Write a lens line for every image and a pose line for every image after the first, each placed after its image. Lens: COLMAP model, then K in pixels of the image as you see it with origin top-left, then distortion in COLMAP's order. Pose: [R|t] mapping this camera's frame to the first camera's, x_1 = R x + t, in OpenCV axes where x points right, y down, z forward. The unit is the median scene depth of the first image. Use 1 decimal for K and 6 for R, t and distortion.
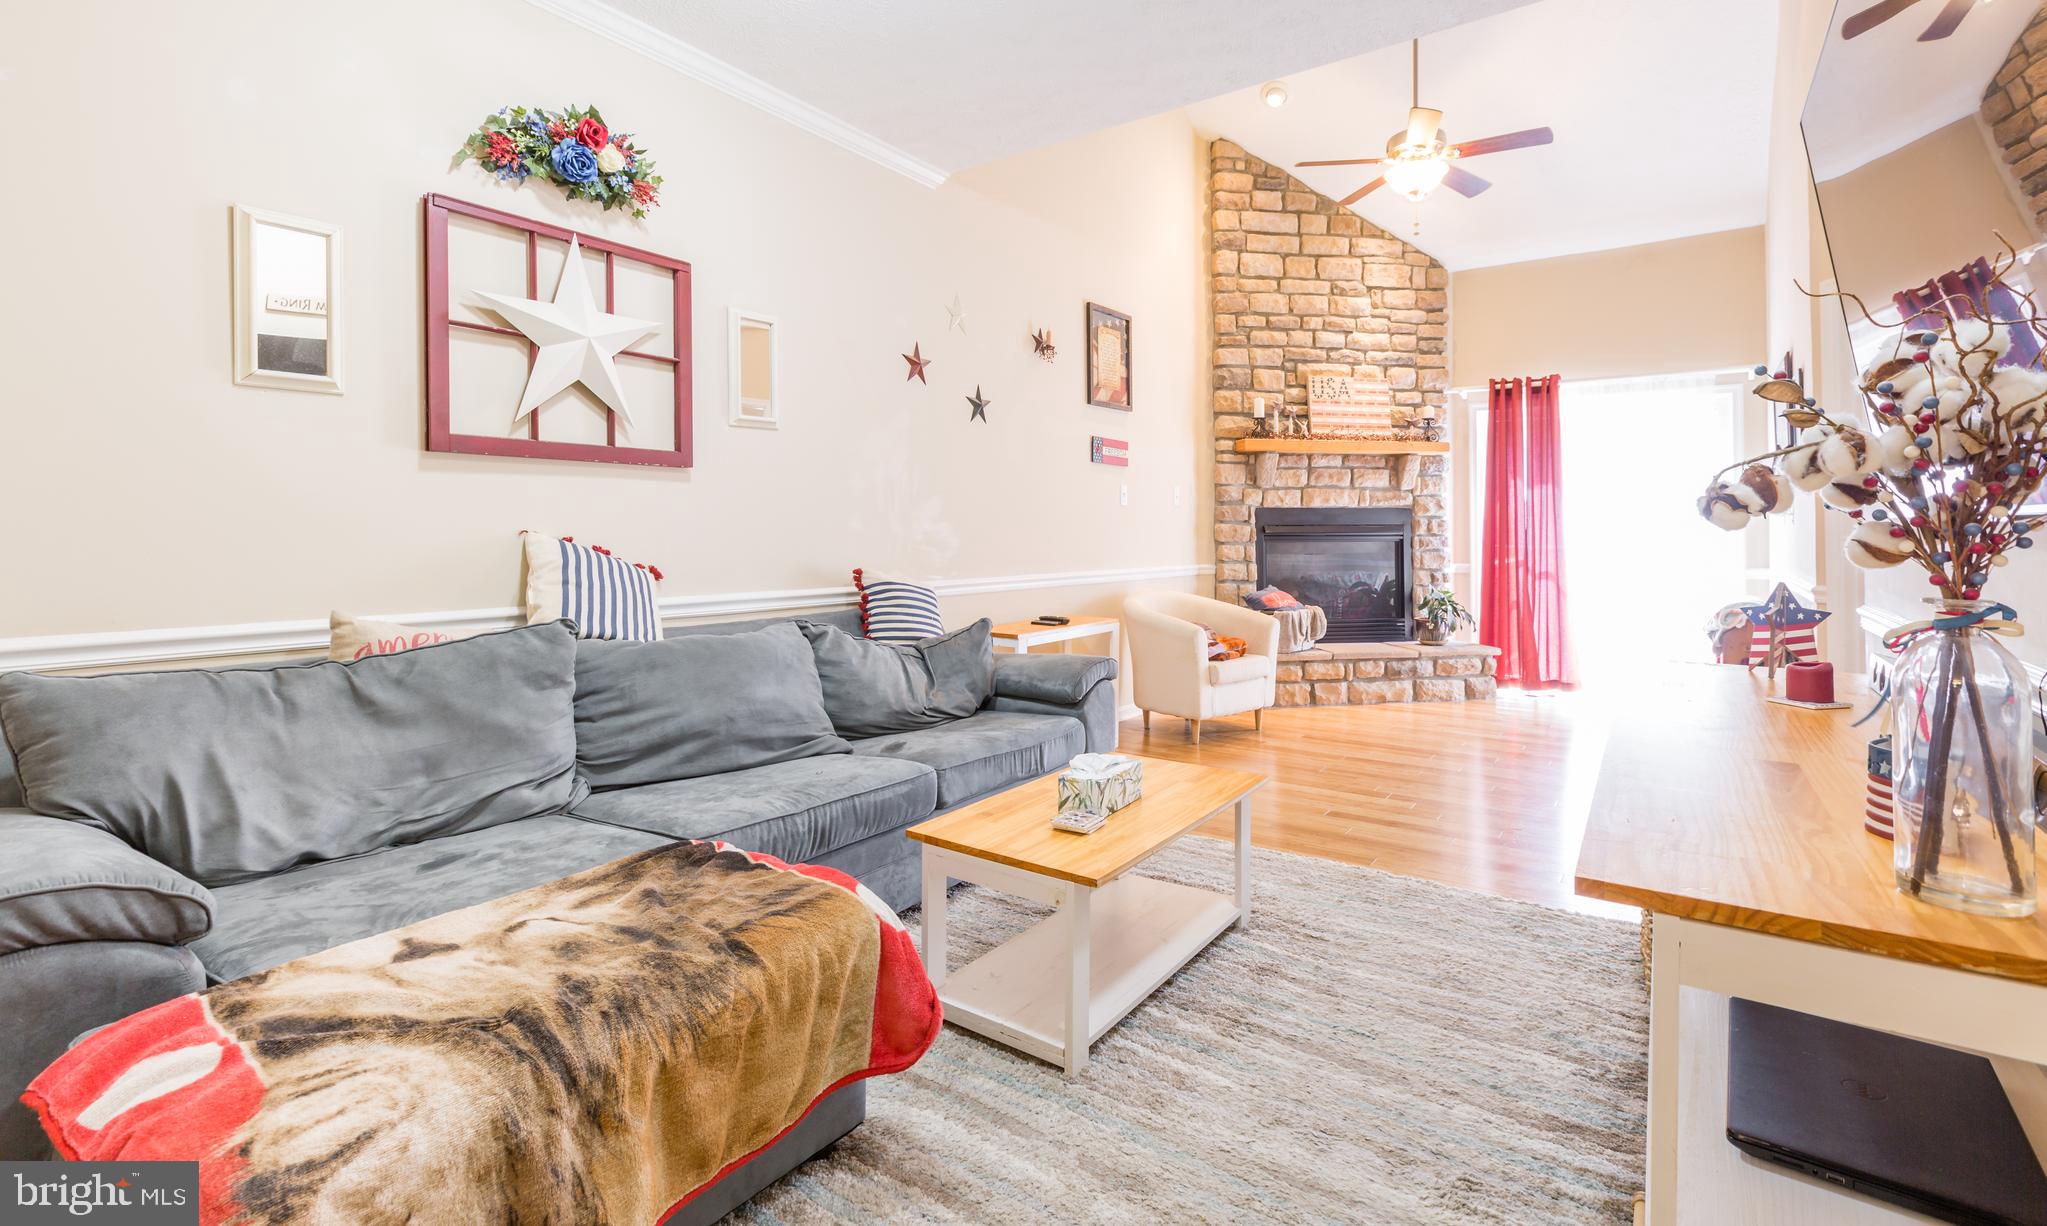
lens RADIAL K [[963.8, 0, 1020.5], [0, 963.8, 523.1], [0, 0, 1]] dist [-0.005462, -0.000246]
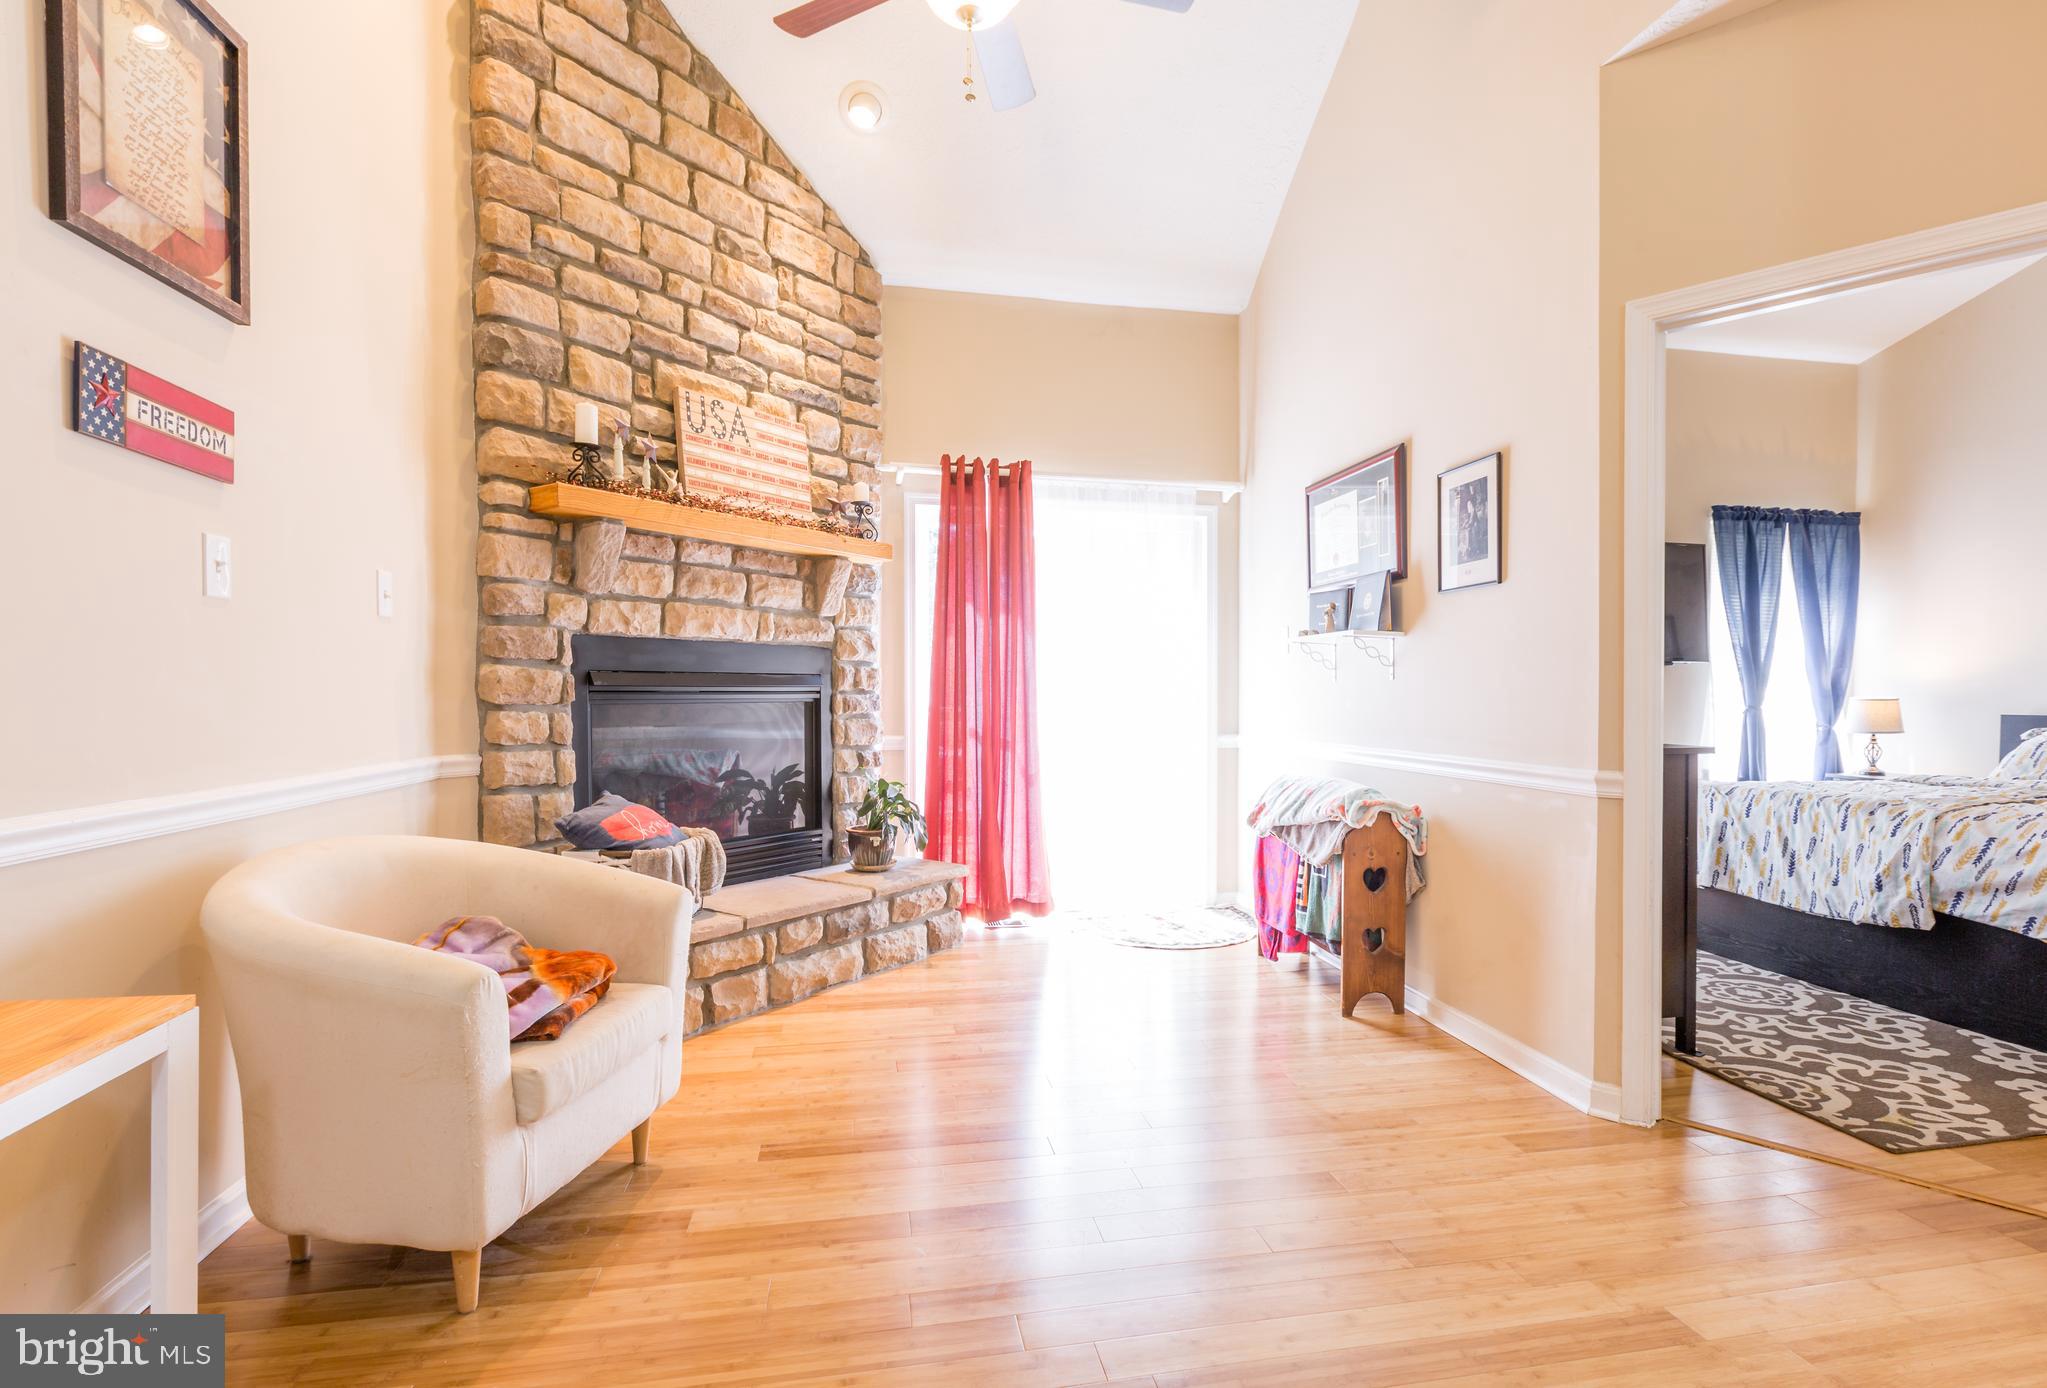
lens RADIAL K [[987.1, 0, 1058.6], [0, 987.1, 703.5], [0, 0, 1]] dist [0.003845, 0.000351]
pose [[0.686631, -0.003554, 0.726997, 0.050171], [-0.014855, 0.999711, 0.018917, 0.006186], [-0.726854, -0.023789, 0.686380, 0.479405]]
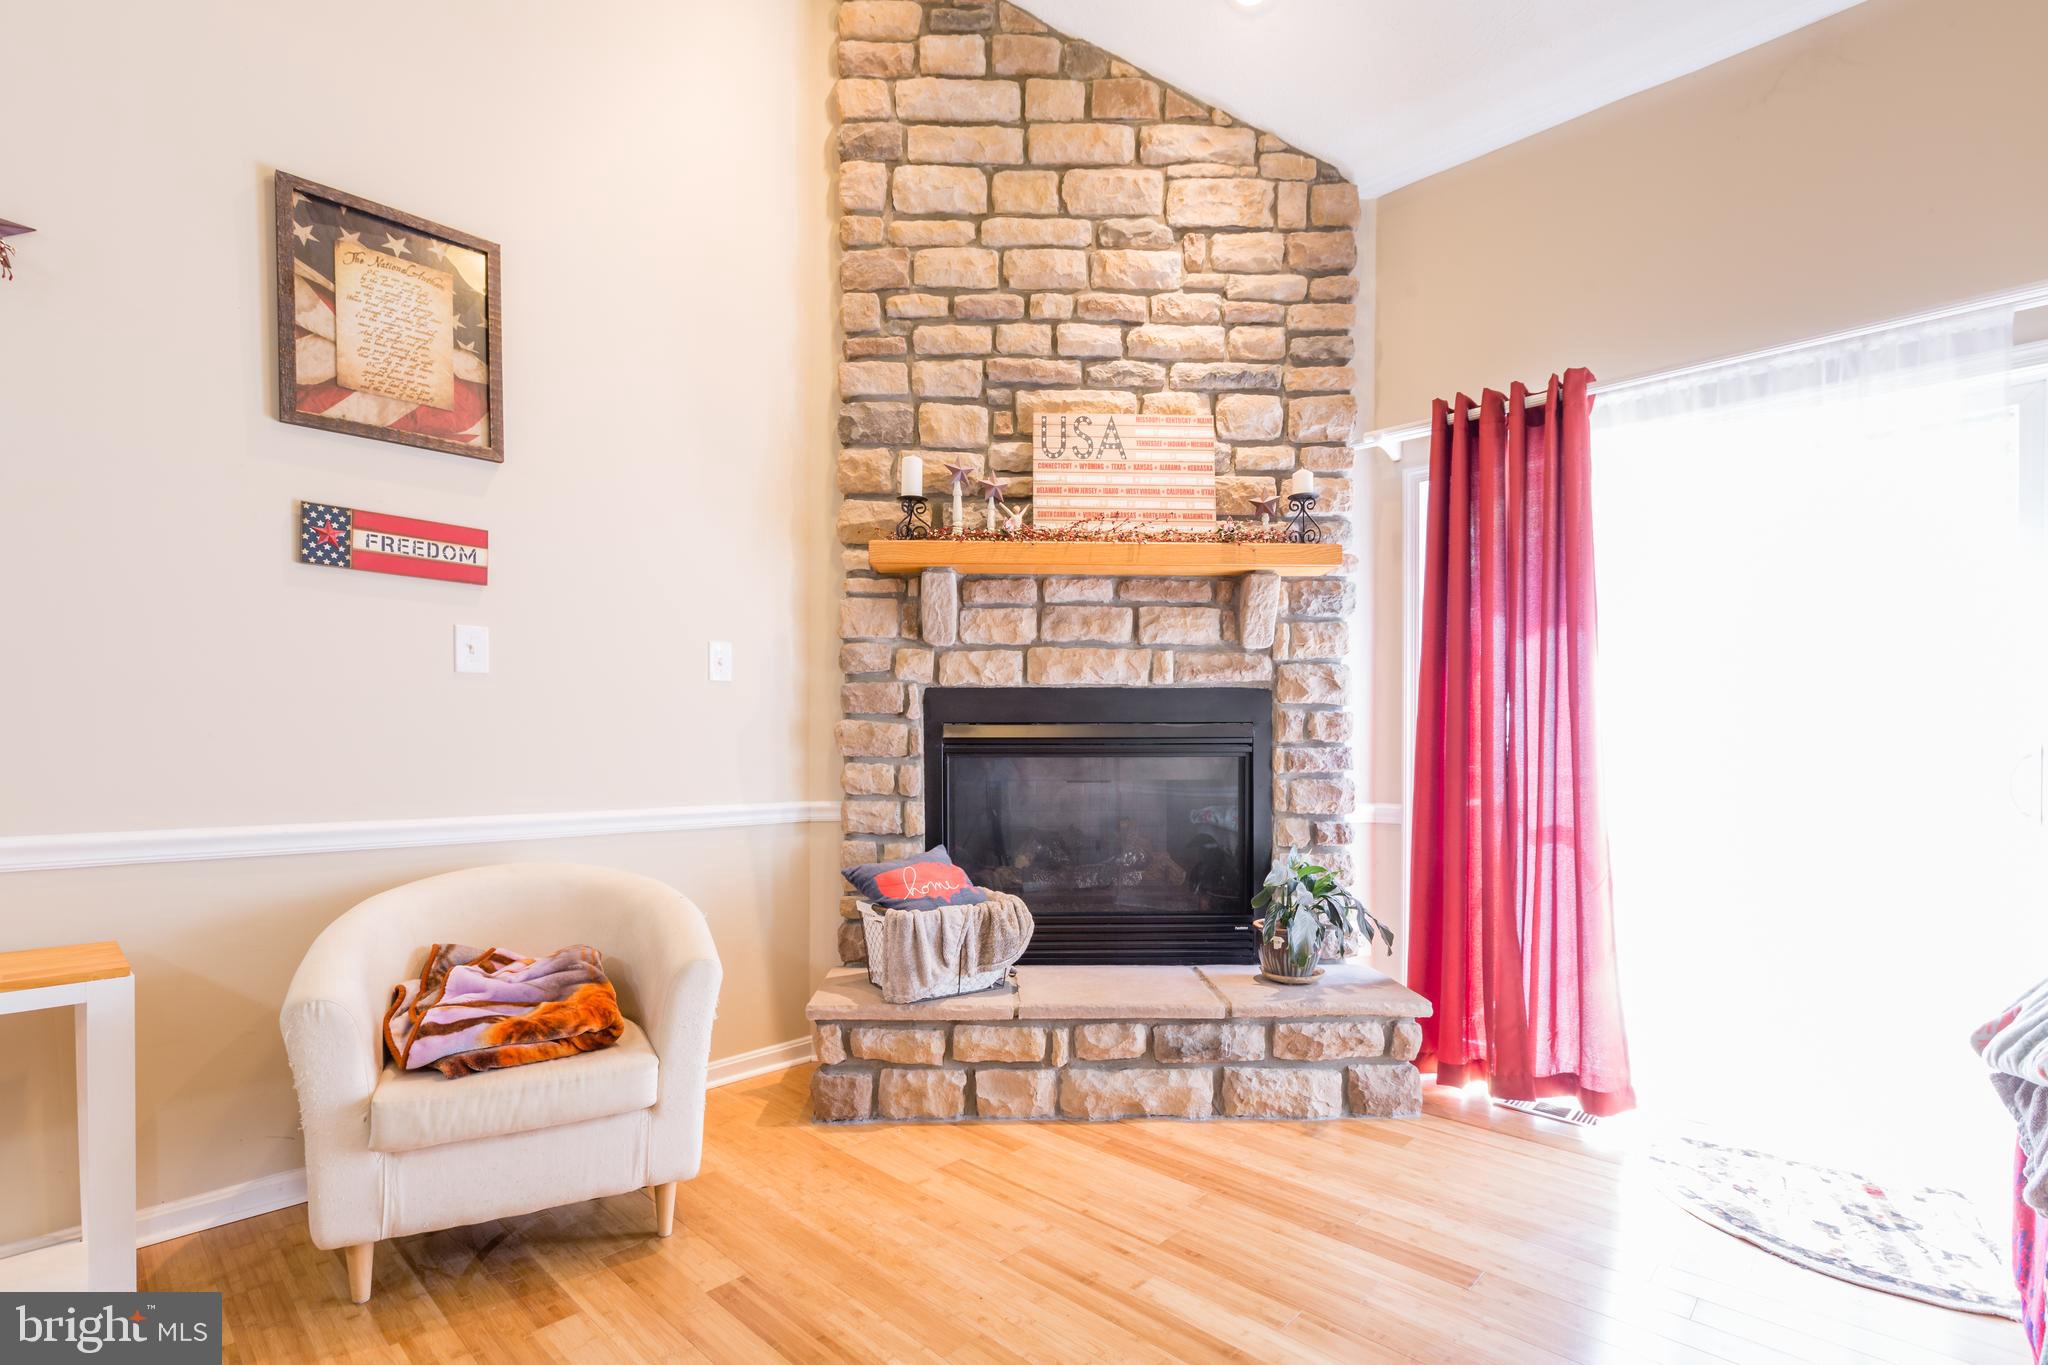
lens RADIAL K [[949.3, 0, 1018.1], [0, 949.3, 753.0], [0, 0, 1]] dist [0.001084, 0.001033]
pose [[0.988080, 0.003762, -0.153896, 0.366311], [-0.000864, 0.999821, 0.018891, 0.008458], [0.153939, -0.018533, 0.987906, 0.527343]]
